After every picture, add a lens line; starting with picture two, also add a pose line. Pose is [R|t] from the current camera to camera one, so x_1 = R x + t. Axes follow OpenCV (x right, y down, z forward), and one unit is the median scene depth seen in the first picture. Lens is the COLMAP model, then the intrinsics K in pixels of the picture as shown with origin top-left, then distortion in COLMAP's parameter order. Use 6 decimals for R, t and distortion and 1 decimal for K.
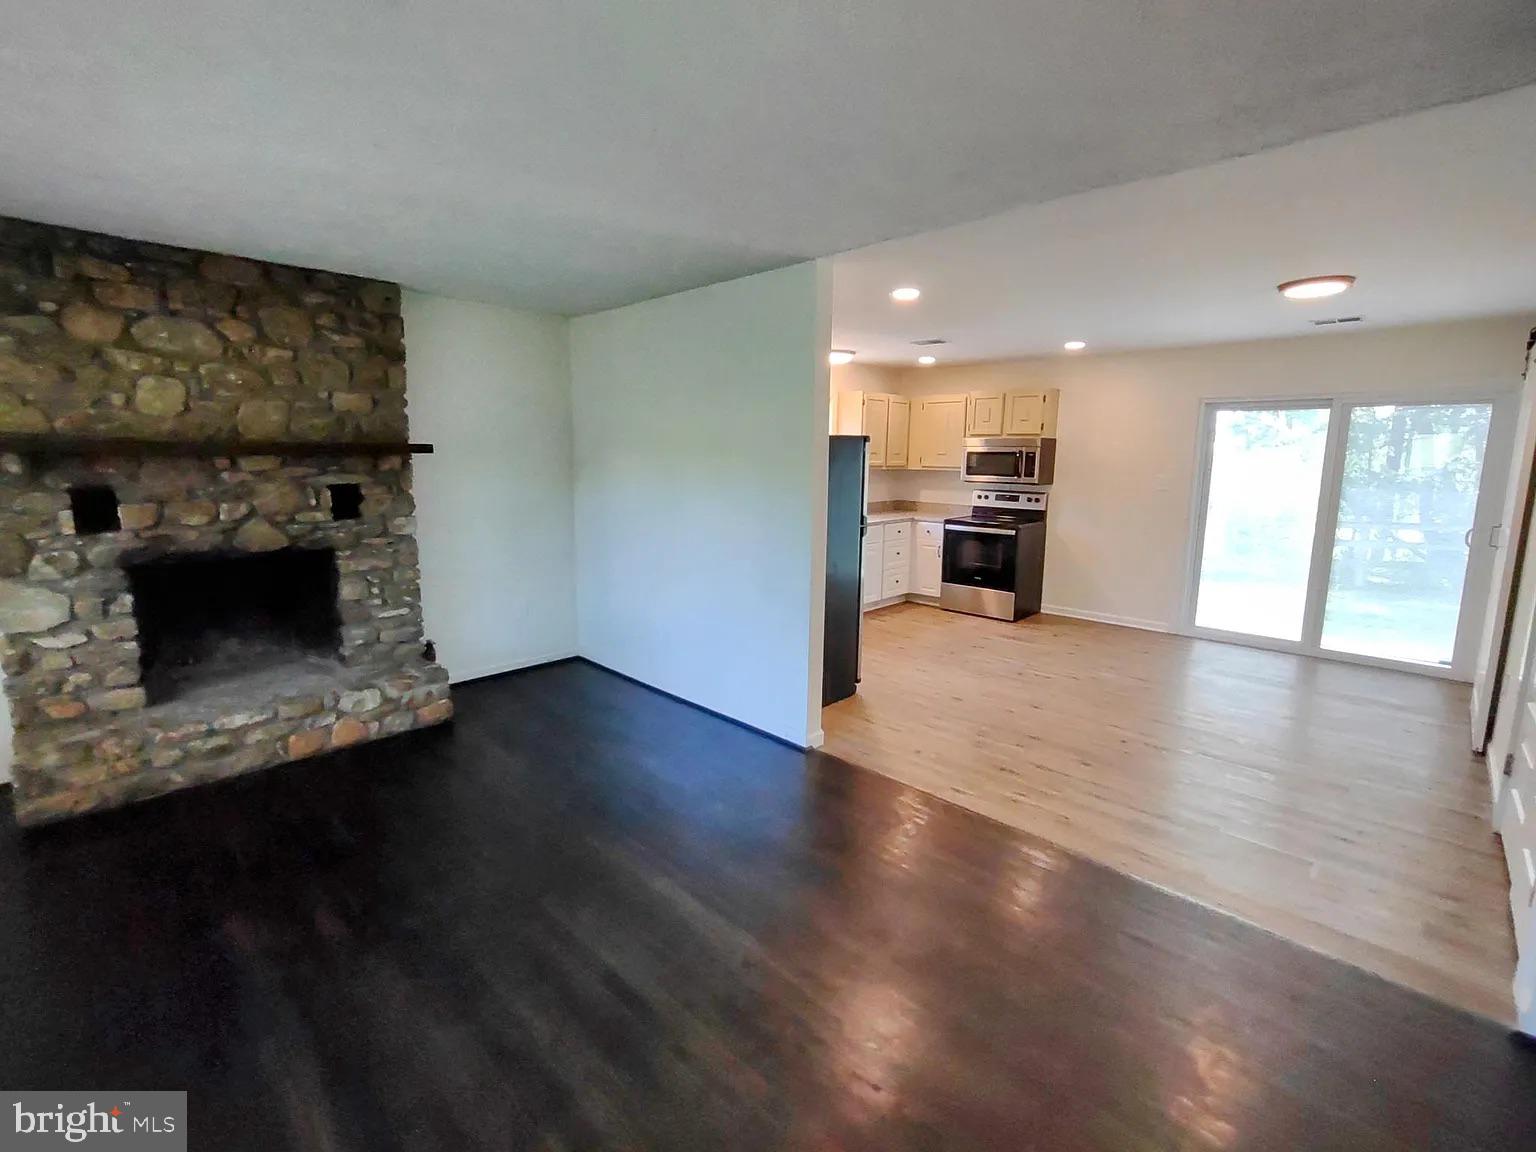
lens RADIAL K [[699.5, 0, 765.9], [0, 699.5, 563.9], [0, 0, 1]] dist [0.001787, 0.000536]
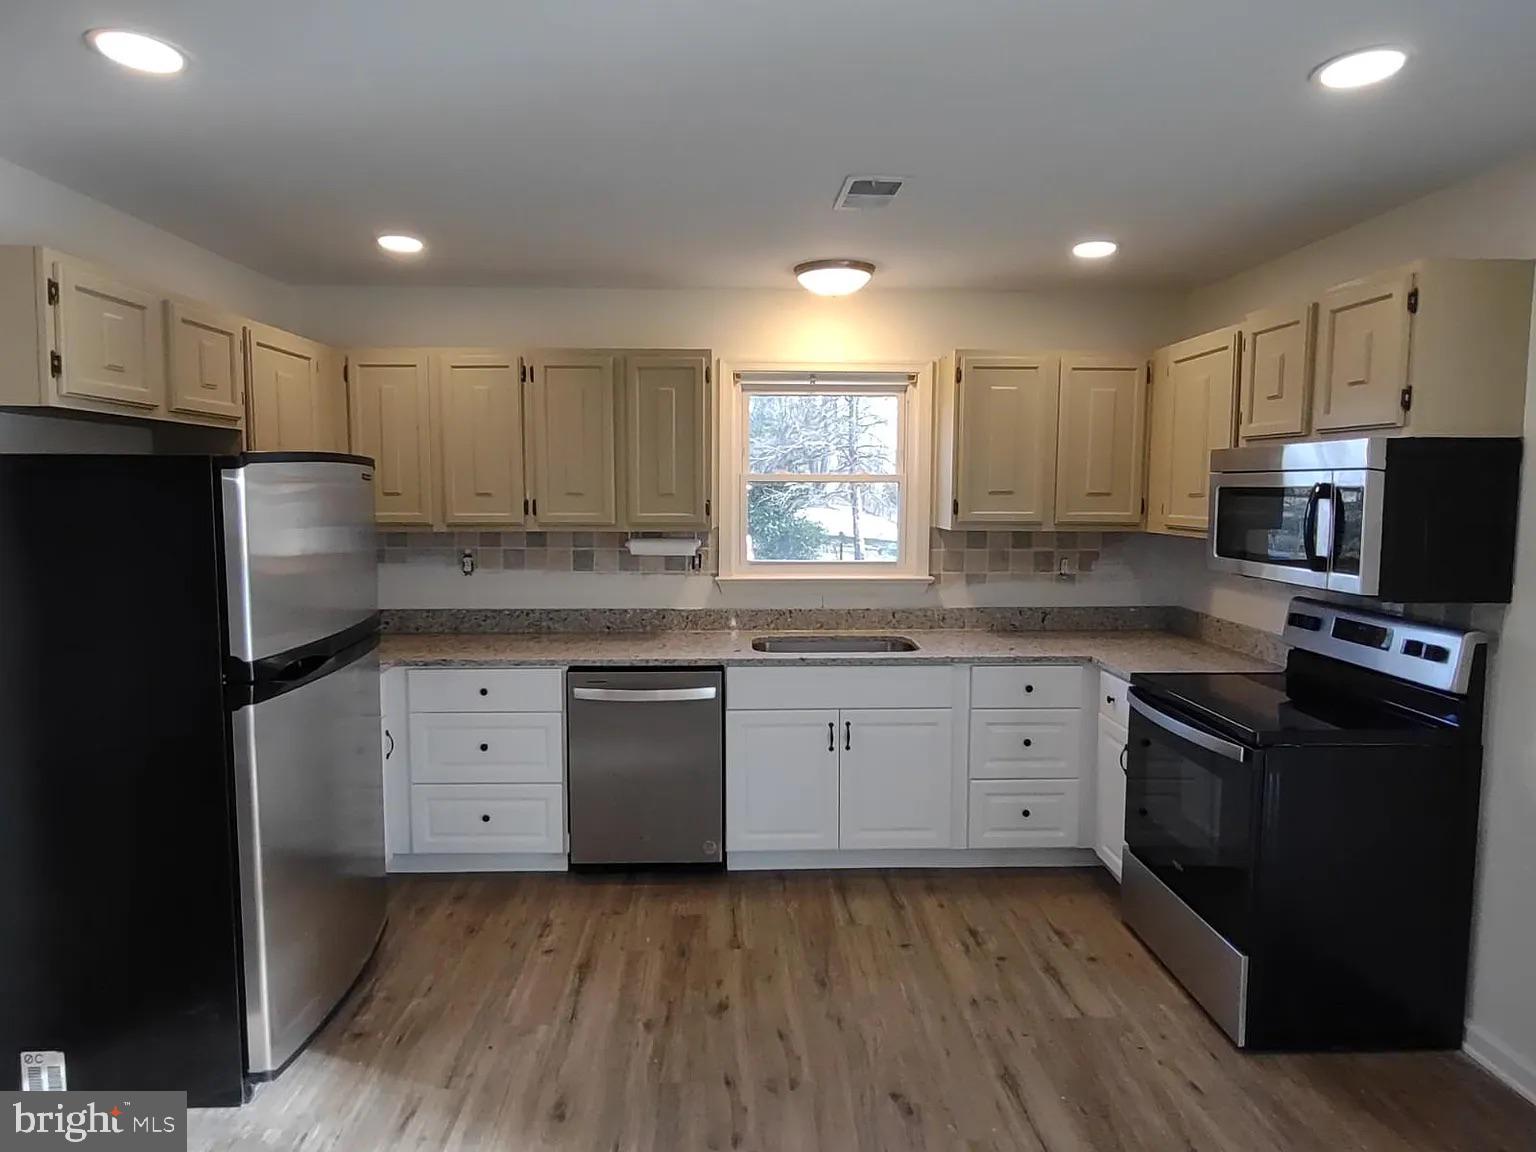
lens RADIAL K [[885.5, 0, 754.8], [0, 885.5, 556.6], [0, 0, 1]] dist [0.004418, -0.003819]
pose [[0.710480, 0.046434, -0.702183, 0.786855], [-0.105391, 0.993588, -0.040933, -0.152618], [0.695780, 0.103086, 0.710819, 0.963202]]
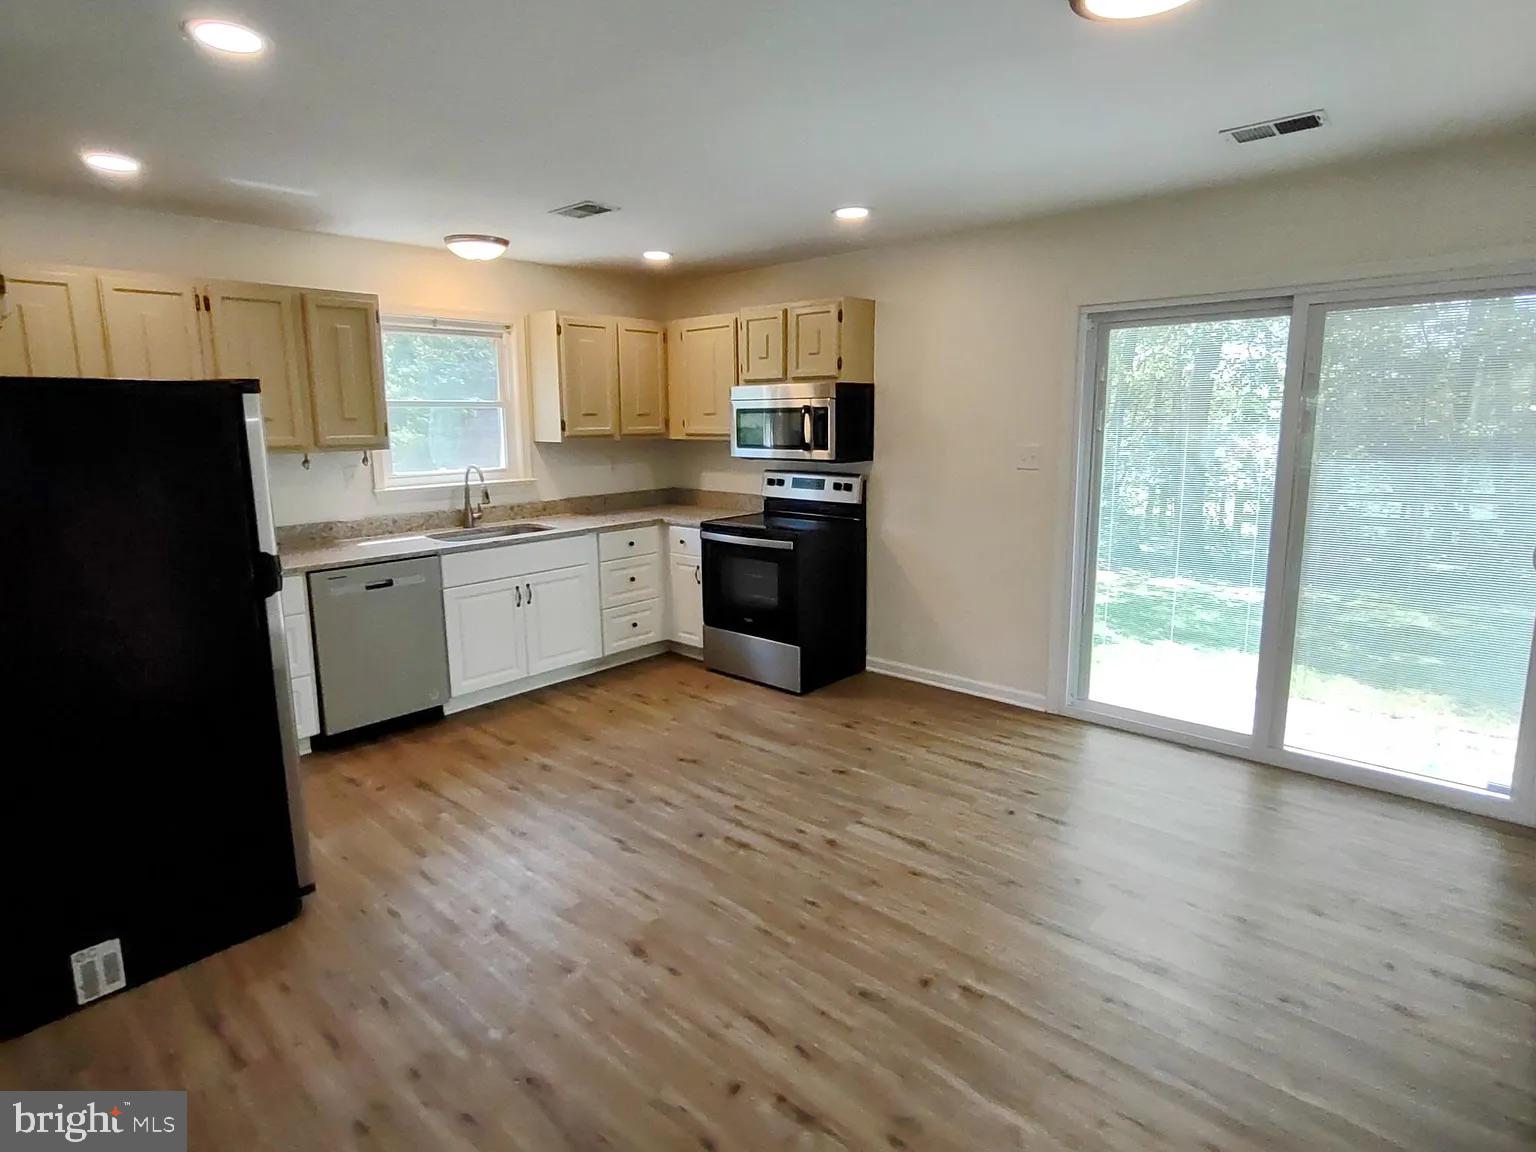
lens RADIAL K [[831.5, 0, 766.0], [0, 831.5, 561.0], [0, 0, 1]] dist [0.001708, 0.000809]
pose [[0.999418, -0.026532, 0.021427, 0.533470], [0.026162, 0.999506, 0.017395, -0.074074], [-0.021878, -0.016825, 0.999619, 0.506330]]
